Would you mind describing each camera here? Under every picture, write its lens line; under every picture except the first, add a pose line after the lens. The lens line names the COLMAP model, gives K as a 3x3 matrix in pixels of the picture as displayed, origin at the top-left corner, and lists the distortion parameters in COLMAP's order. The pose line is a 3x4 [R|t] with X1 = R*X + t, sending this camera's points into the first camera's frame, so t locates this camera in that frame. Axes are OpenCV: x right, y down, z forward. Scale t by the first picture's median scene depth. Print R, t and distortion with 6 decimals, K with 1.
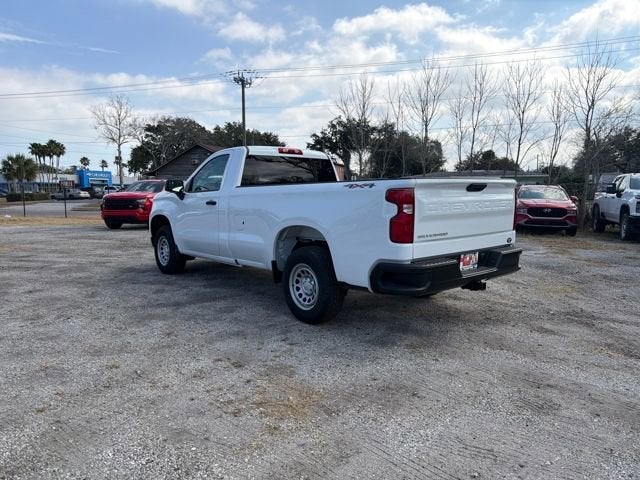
lens RADIAL K [[446.2, 0, 318.9], [0, 446.2, 247.0], [0, 0, 1]] dist [0.044877, -0.050307]
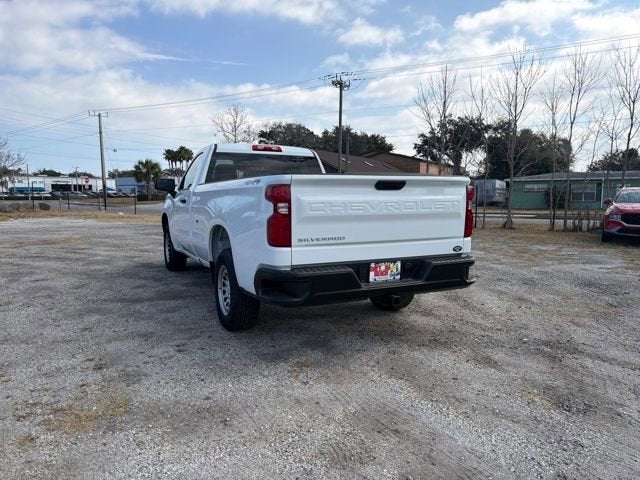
lens RADIAL K [[449.7, 0, 320.0], [0, 449.7, 240.0], [0, 0, 1]] dist [0.034713, -0.040304]
pose [[0.969676, 0.031474, -0.242358, 0.315242], [-0.036649, 0.999186, -0.016870, -0.006481], [0.241629, 0.025240, 0.970040, 0.102037]]
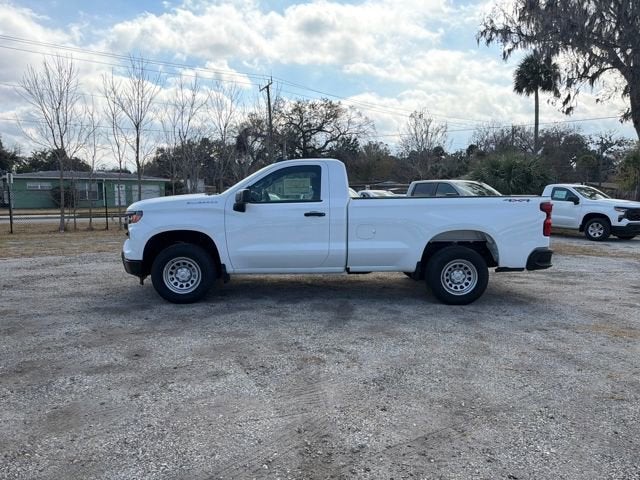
lens RADIAL K [[442.7, 0, 315.1], [0, 442.7, 258.2], [0, 0, 1]] dist [0.089782, -0.127683]
pose [[0.626079, -0.099225, 0.773421, -1.051488], [0.083391, 0.994702, 0.060109, -0.064217], [-0.775288, 0.026864, 0.631037, 0.410230]]
